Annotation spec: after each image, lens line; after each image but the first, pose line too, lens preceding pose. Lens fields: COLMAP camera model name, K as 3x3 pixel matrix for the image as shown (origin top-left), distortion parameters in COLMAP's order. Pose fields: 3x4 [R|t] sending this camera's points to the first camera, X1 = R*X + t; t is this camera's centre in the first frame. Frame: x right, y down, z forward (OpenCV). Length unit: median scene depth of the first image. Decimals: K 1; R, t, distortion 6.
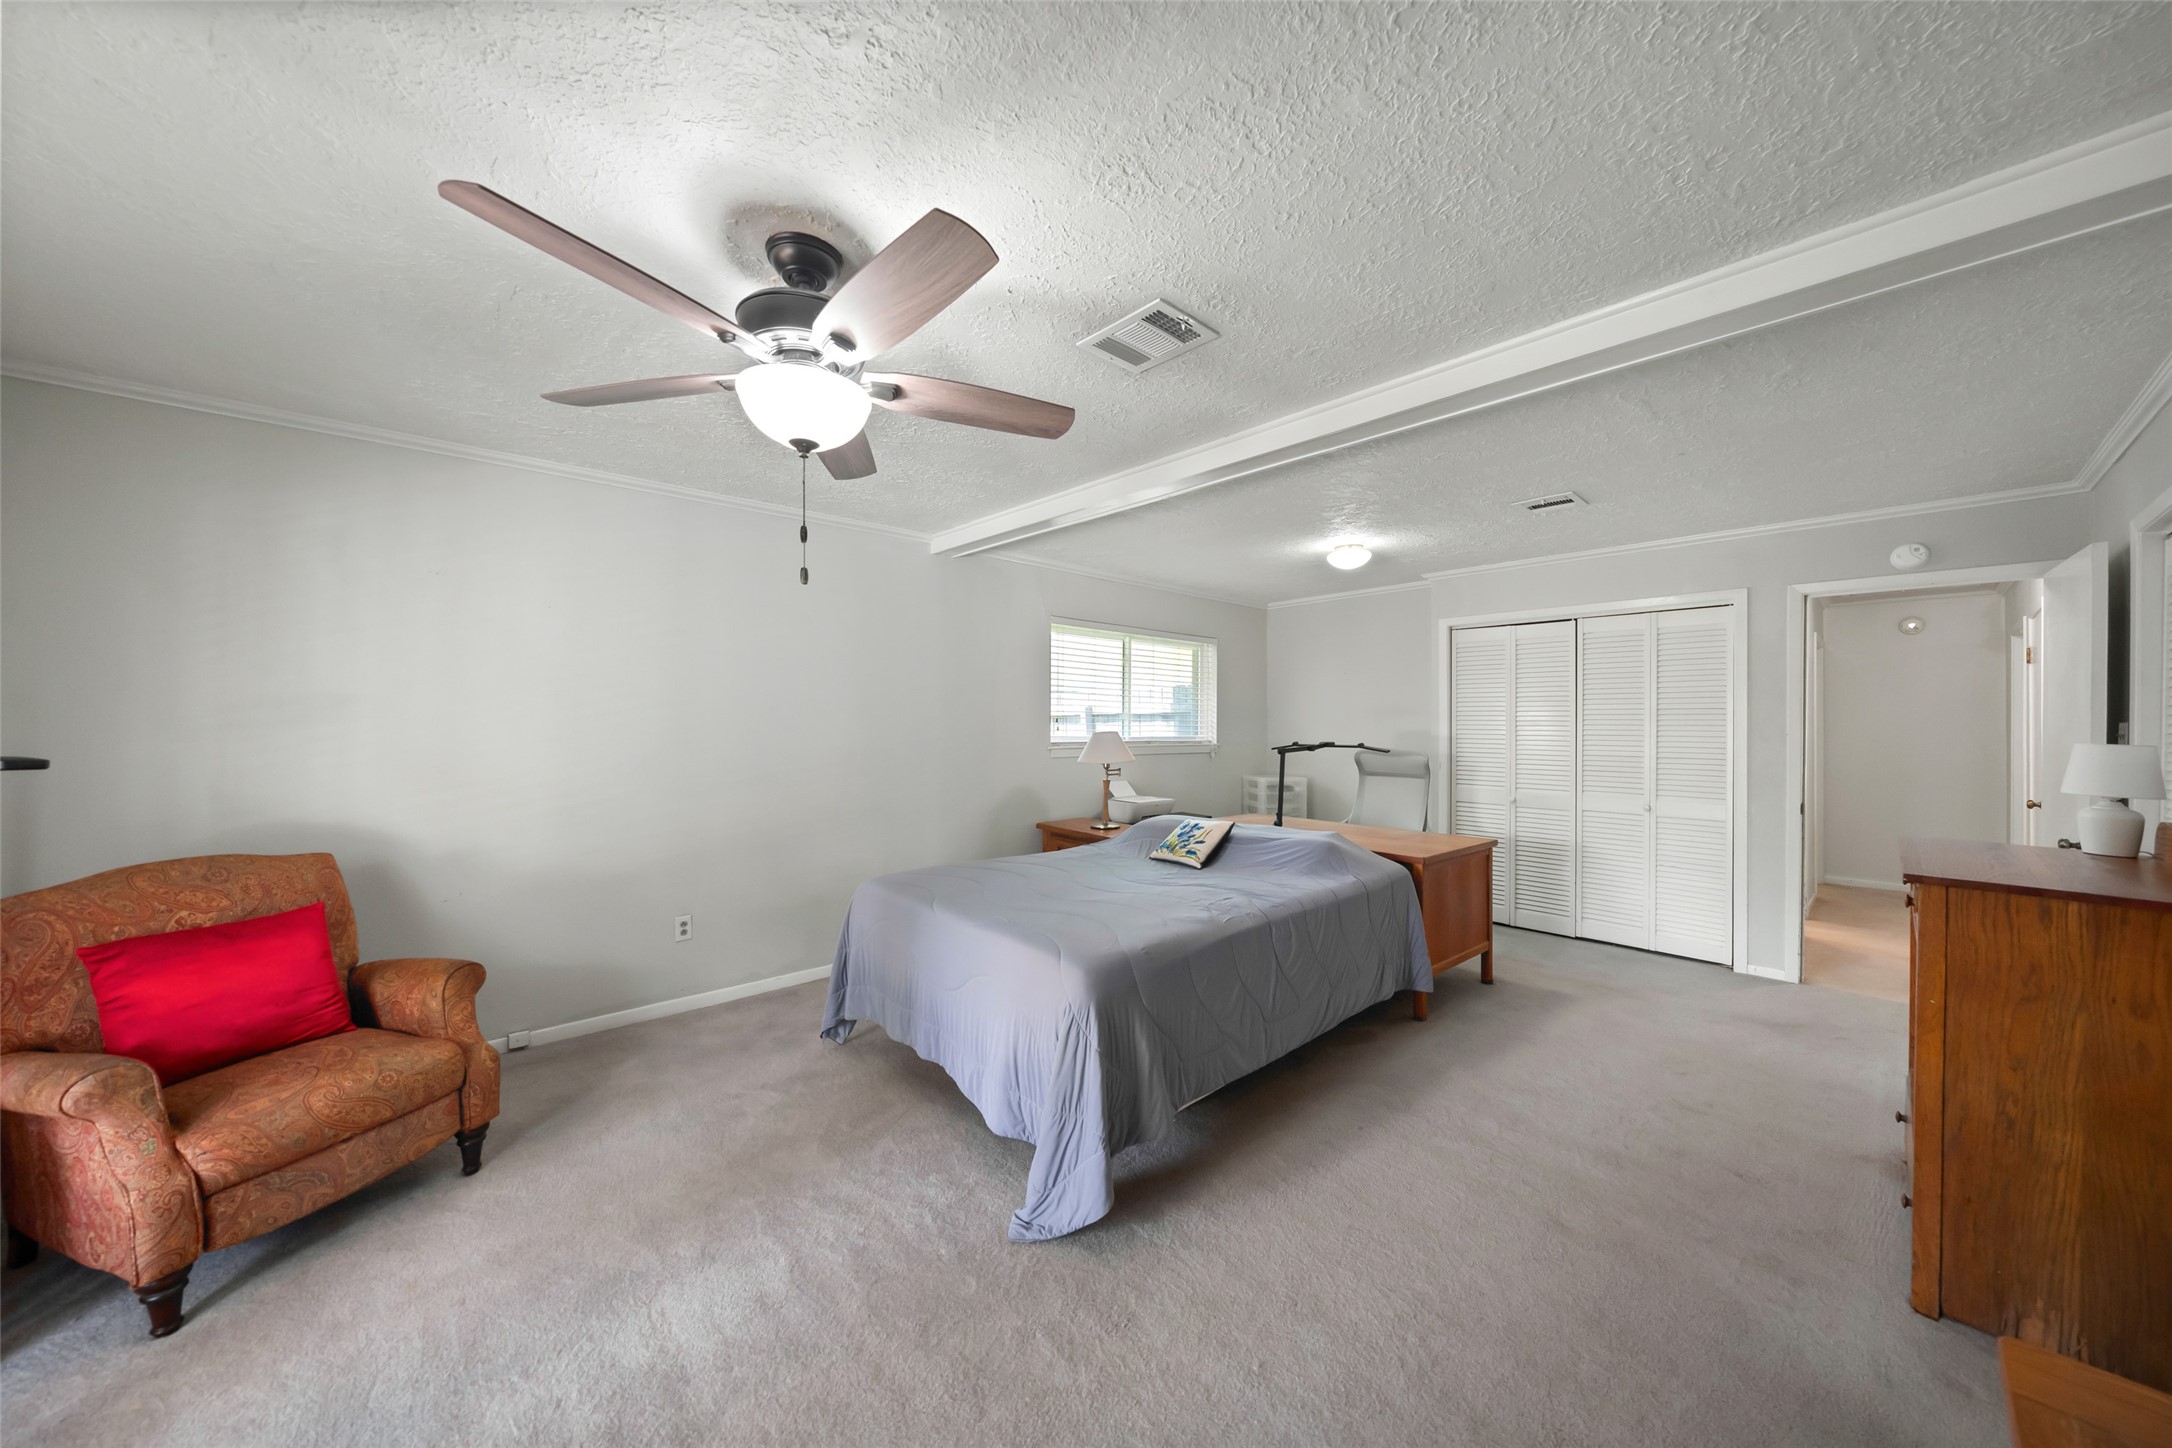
lens RADIAL K [[752.1, 0, 1076.7], [0, 752.1, 713.5], [0, 0, 1]] dist [-0.005045, 0.000730]
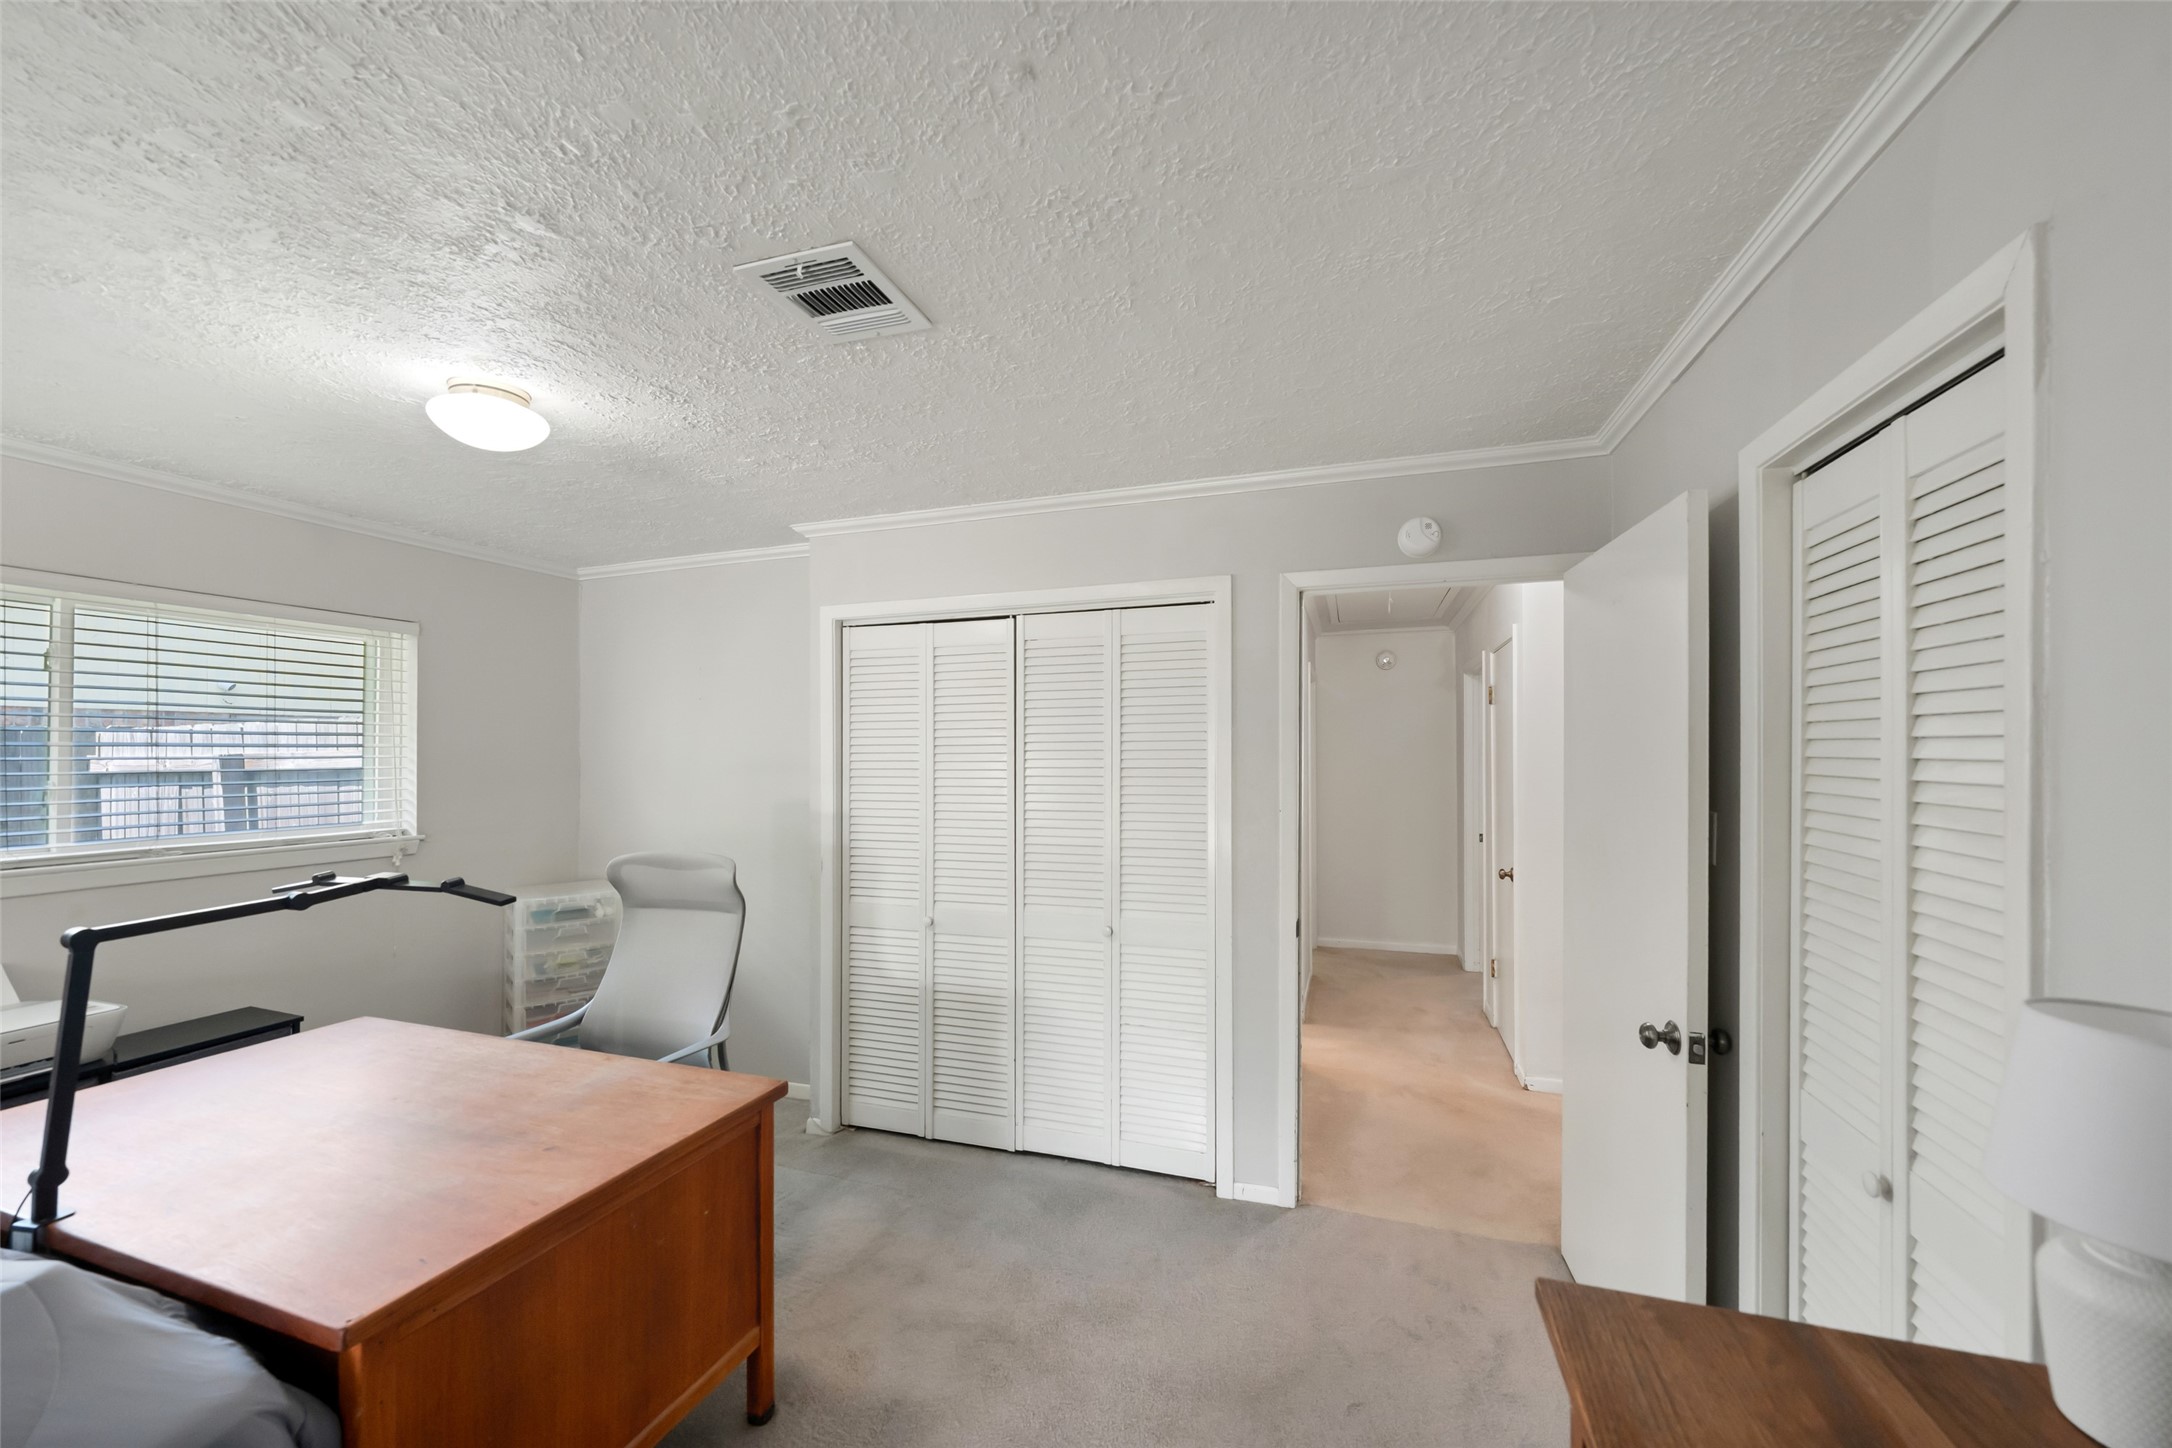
lens RADIAL K [[805.8, 0, 1095.1], [0, 805.8, 741.4], [0, 0, 1]] dist [-0.003718, 0.000230]
pose [[0.867254, -0.005733, 0.497833, 0.427989], [0.004524, 0.999983, 0.003634, -0.029789], [-0.497845, -0.000899, 0.867266, 0.440007]]
